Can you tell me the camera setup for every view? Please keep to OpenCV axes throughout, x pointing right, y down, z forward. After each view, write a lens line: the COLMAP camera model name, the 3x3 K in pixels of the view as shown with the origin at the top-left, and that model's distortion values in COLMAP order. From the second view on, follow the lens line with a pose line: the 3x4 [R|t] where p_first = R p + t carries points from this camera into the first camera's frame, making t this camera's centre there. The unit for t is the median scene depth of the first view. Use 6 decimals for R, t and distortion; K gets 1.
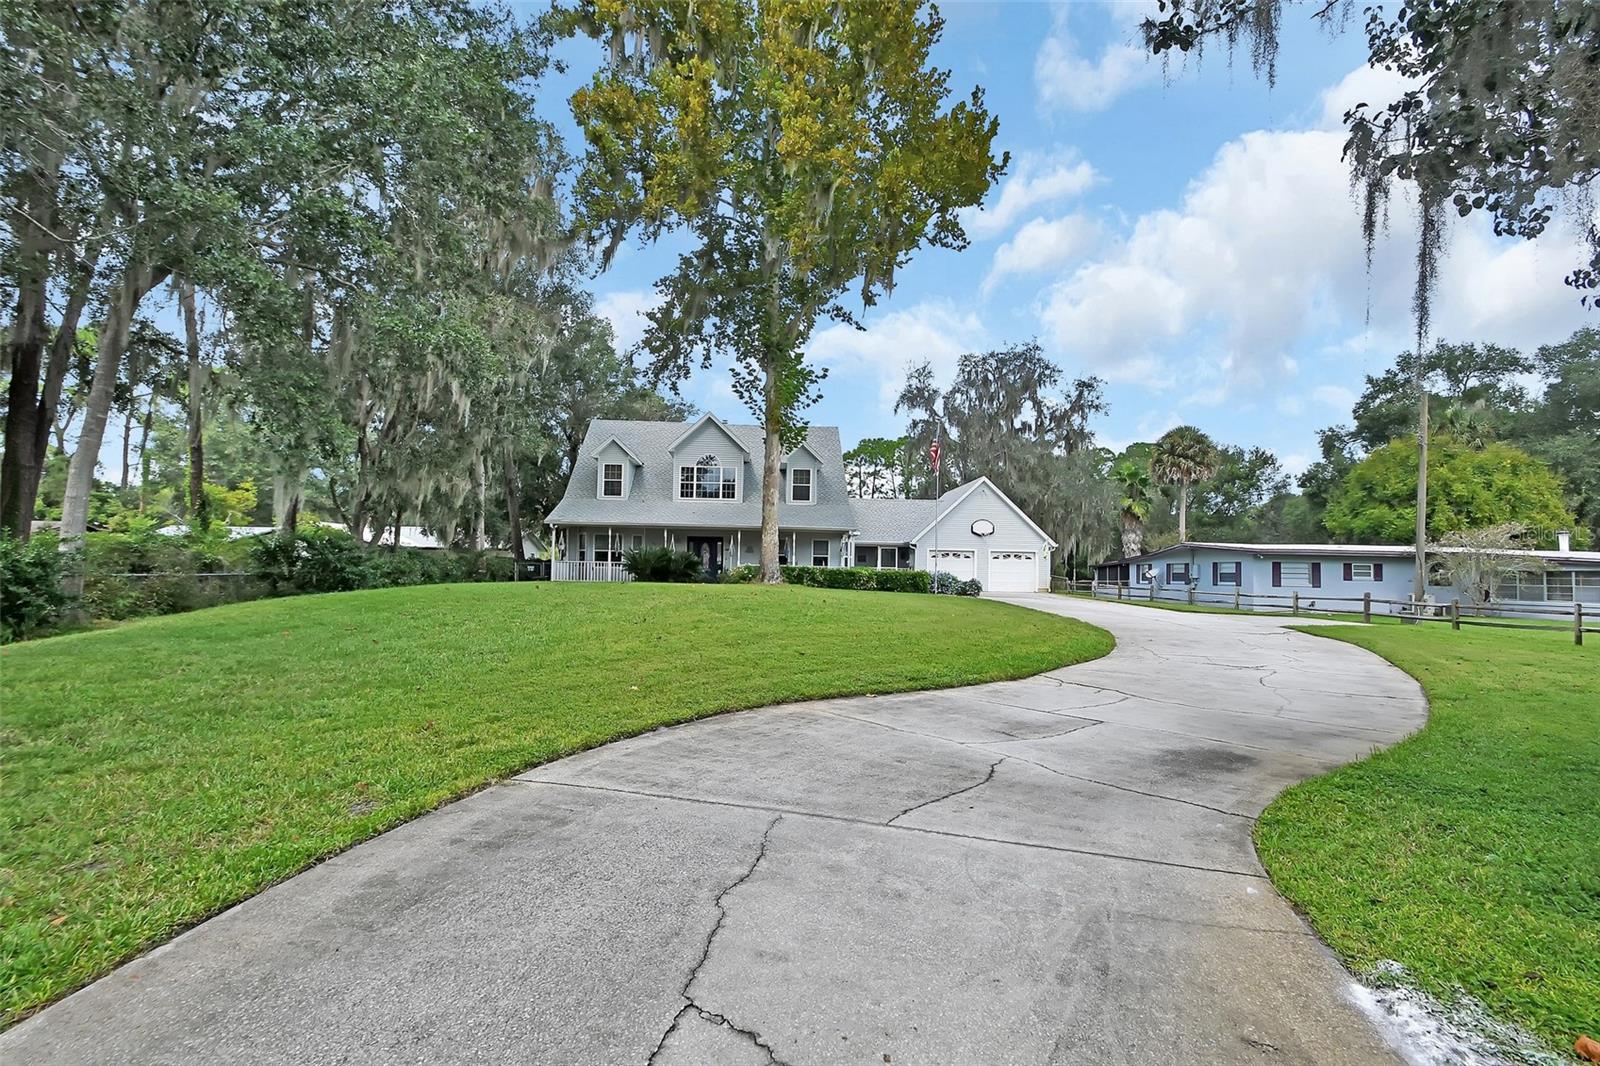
lens RADIAL K [[781.7, 0, 800.0], [0, 781.7, 533.0], [0, 0, 1]] dist [0.000668, 0.000052]
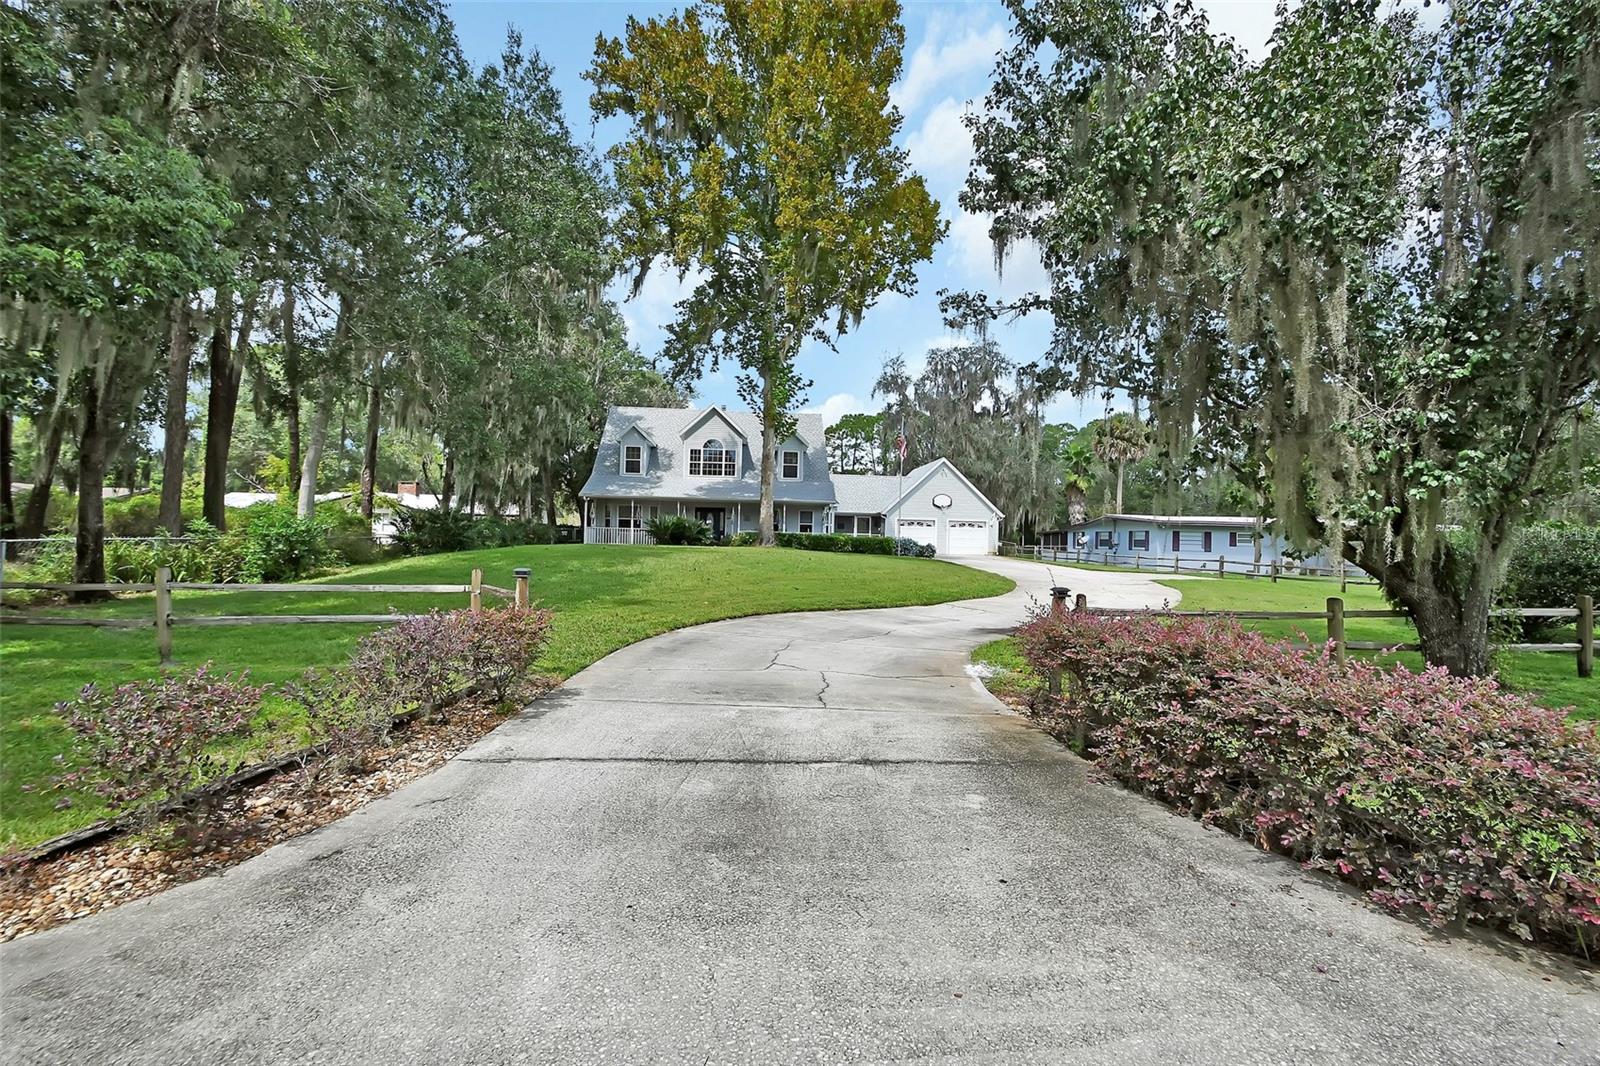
lens RADIAL K [[761.7, 0, 801.4], [0, 761.7, 500.8], [0, 0, 1]] dist [0.001533, 0.000117]
pose [[0.999734, 0.006033, 0.022269, -0.007435], [-0.006101, 0.999977, 0.003014, -0.010358], [-0.022251, -0.003149, 0.999747, -0.179942]]
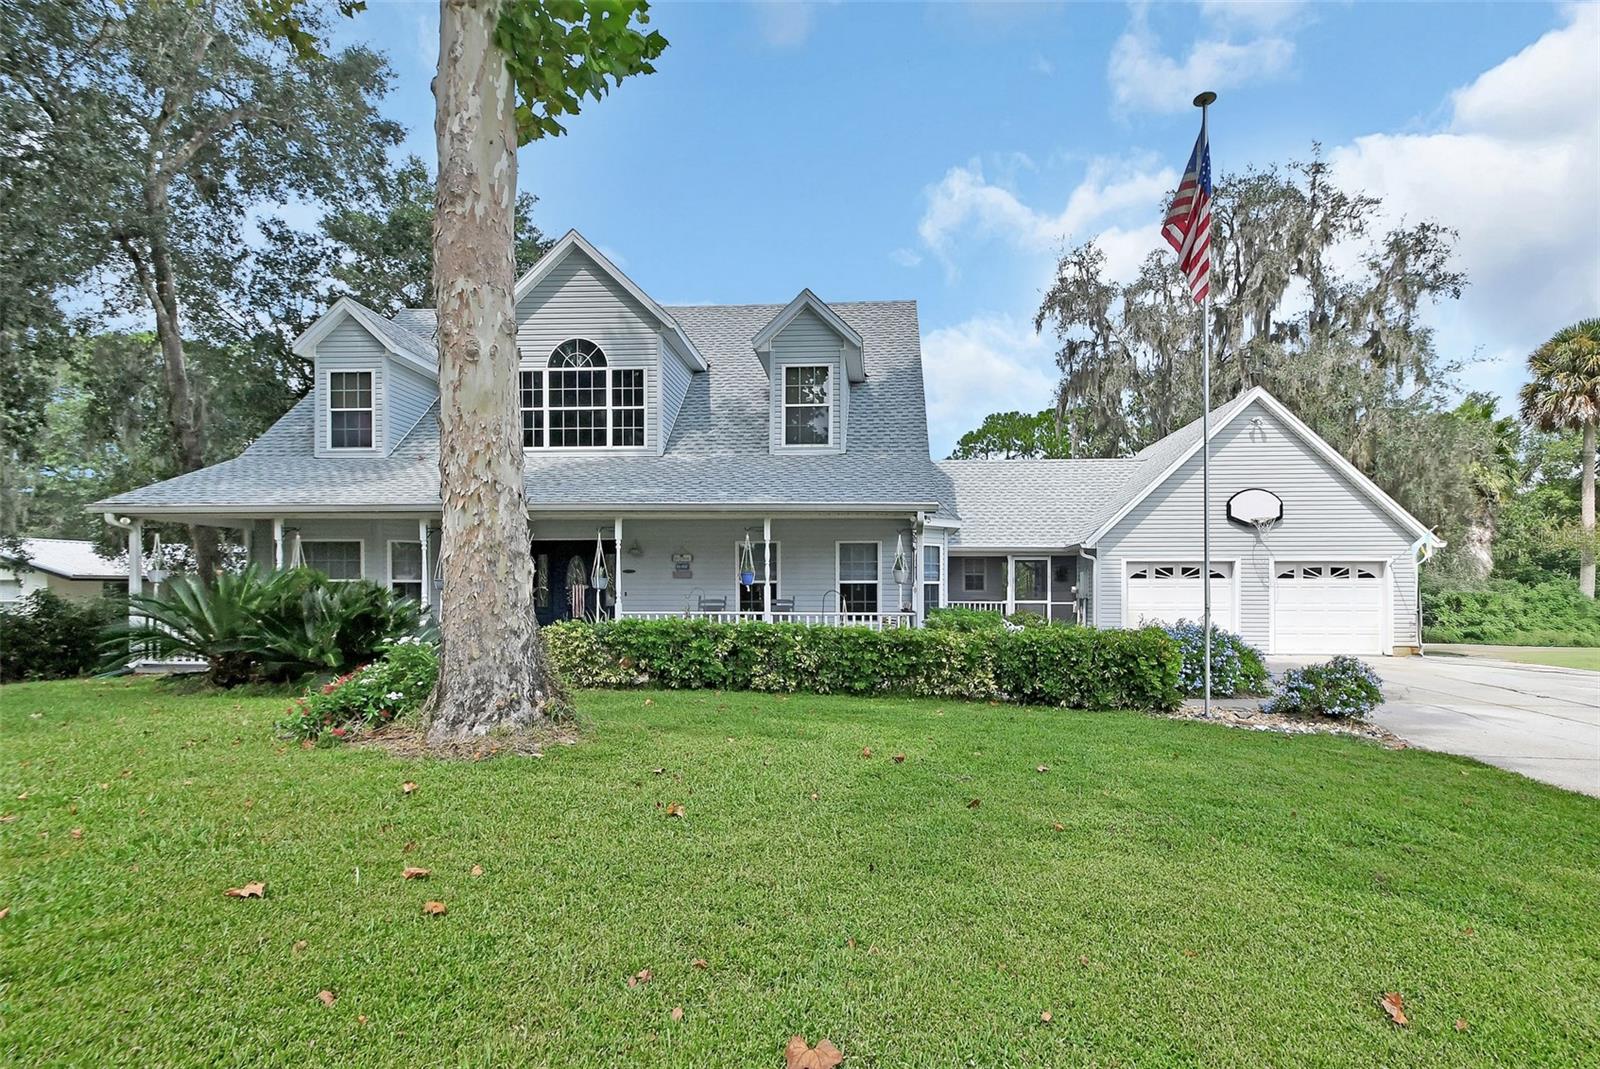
lens RADIAL K [[835.9, 0, 812.0], [0, 835.9, 589.9], [0, 0, 1]] dist [-0.000845, -0.000488]
pose [[0.990289, -0.017084, -0.137972, 0.065240], [0.023844, 0.998587, 0.047487, 0.013156], [0.136966, -0.050316, 0.989297, 0.606480]]
